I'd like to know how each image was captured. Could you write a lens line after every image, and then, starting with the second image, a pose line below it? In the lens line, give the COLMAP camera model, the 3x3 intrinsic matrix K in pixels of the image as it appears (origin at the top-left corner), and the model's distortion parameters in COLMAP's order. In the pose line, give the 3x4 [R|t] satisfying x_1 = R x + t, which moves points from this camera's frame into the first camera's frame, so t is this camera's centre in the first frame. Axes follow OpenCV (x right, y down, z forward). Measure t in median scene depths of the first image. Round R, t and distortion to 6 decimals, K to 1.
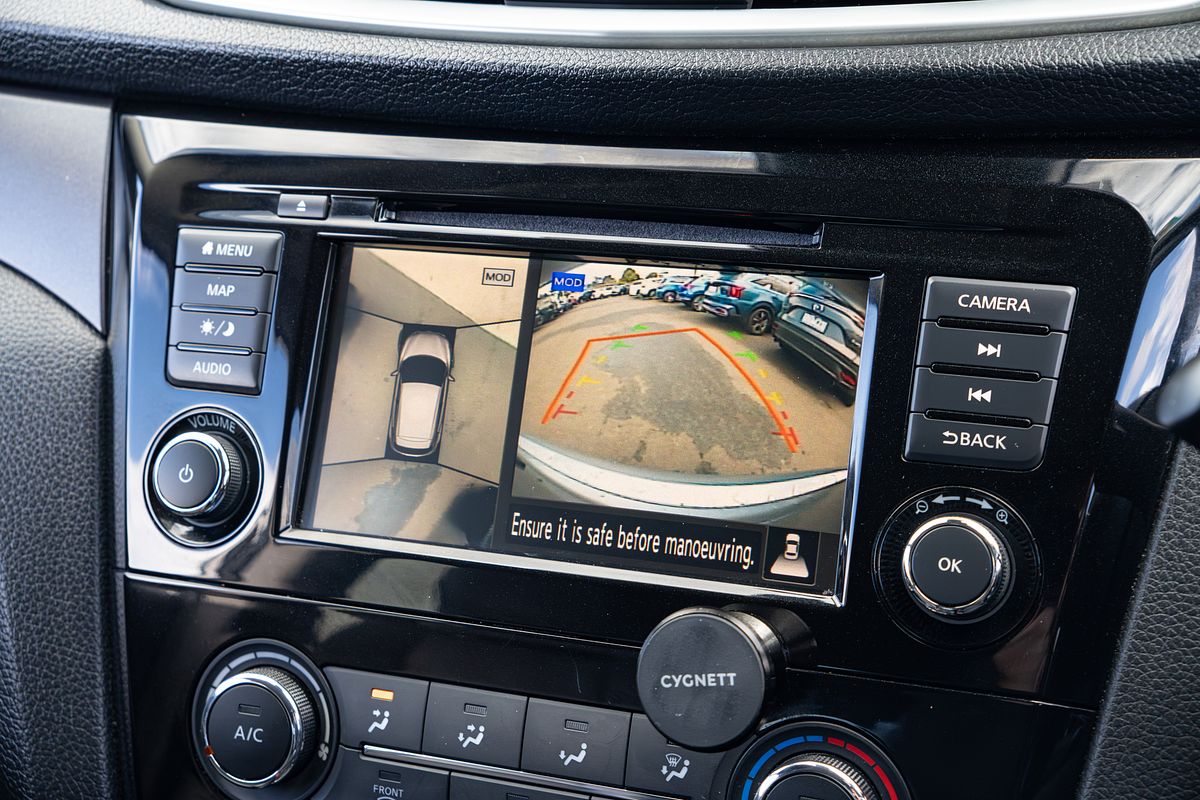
lens RADIAL K [[1745.1, 0, 600.0], [0, 1745.1, 400.0], [0, 0, 1]] dist [0.032432, 0.830184]
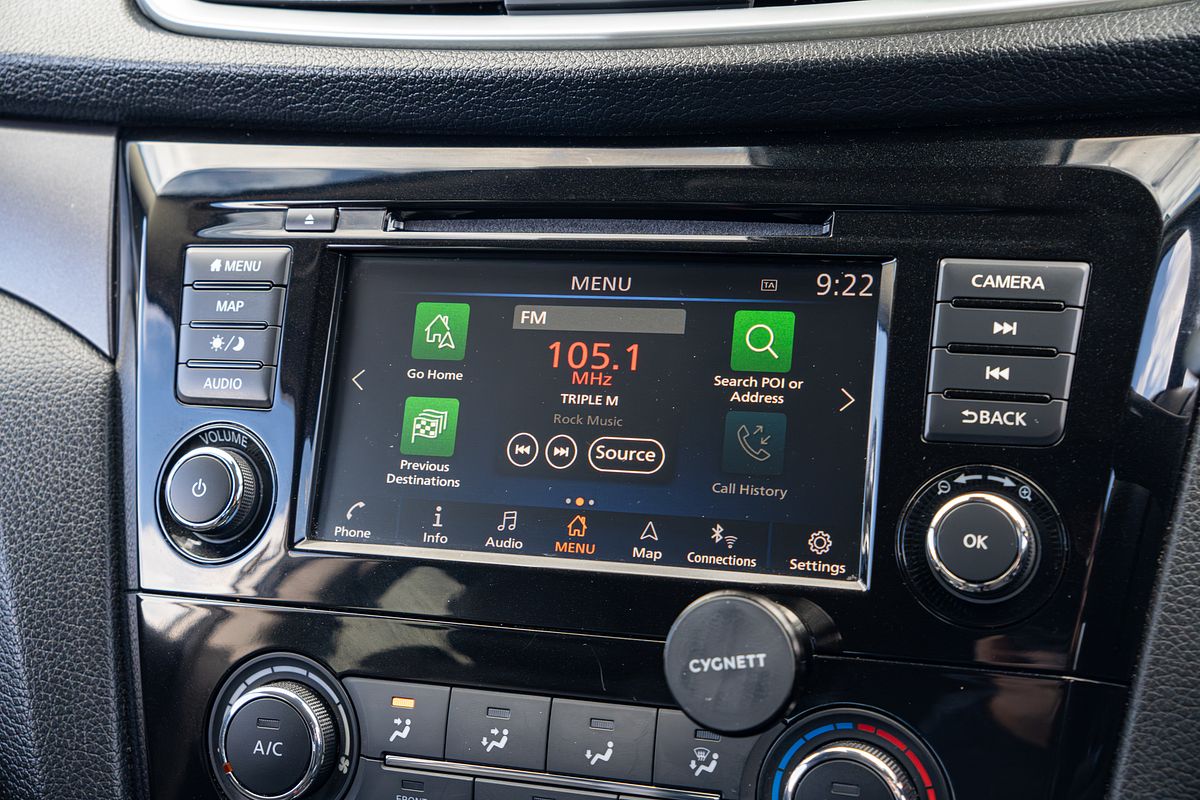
lens RADIAL K [[1745.1, 0, 600.0], [0, 1745.1, 400.0], [0, 0, 1]] dist [0.032432, 0.830184]
pose [[0.999537, -0.027958, 0.012027, -0.019960], [0.028556, 0.998192, -0.052892, 0.052118], [-0.010526, 0.053211, 0.998528, 0.003317]]
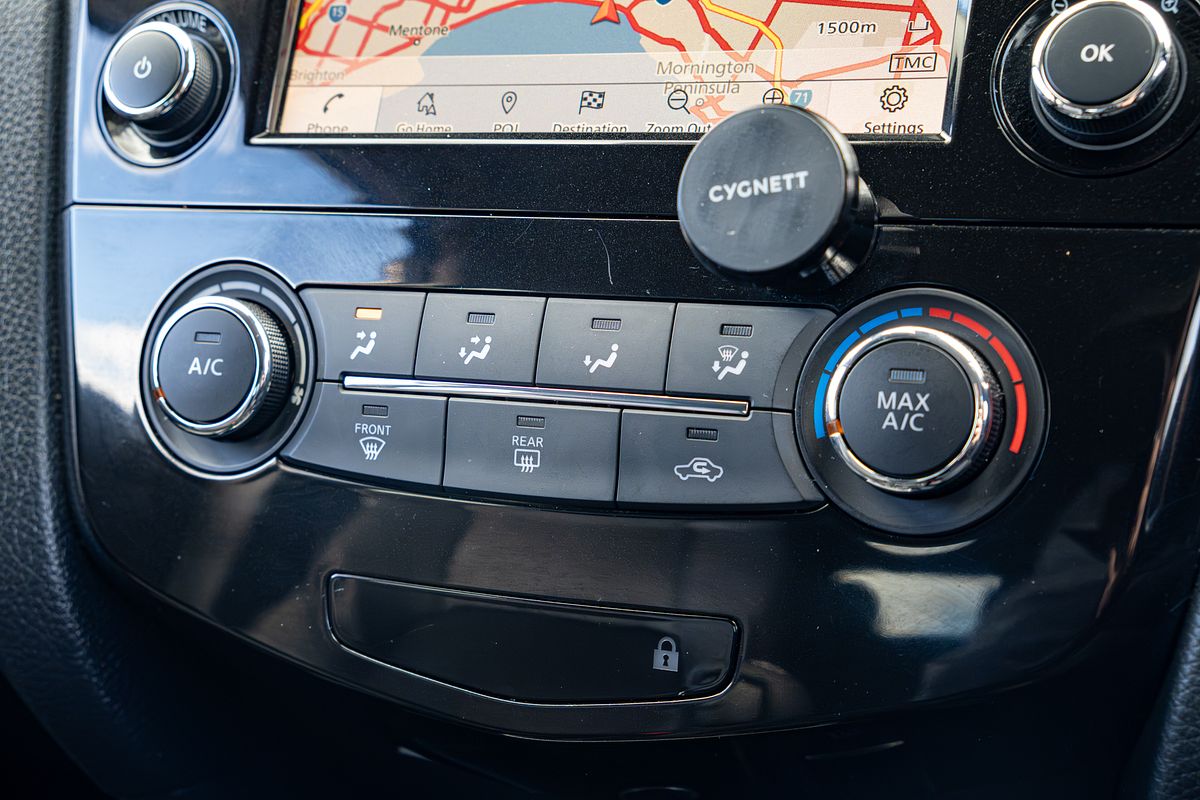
lens RADIAL K [[1745.1, 0, 600.0], [0, 1745.1, 400.0], [0, 0, 1]] dist [0.032432, 0.830184]
pose [[0.998289, 0.013981, -0.056783, 0.027001], [-0.018926, 0.995985, -0.087496, 0.270454], [0.055332, 0.088421, 0.994545, 0.208352]]
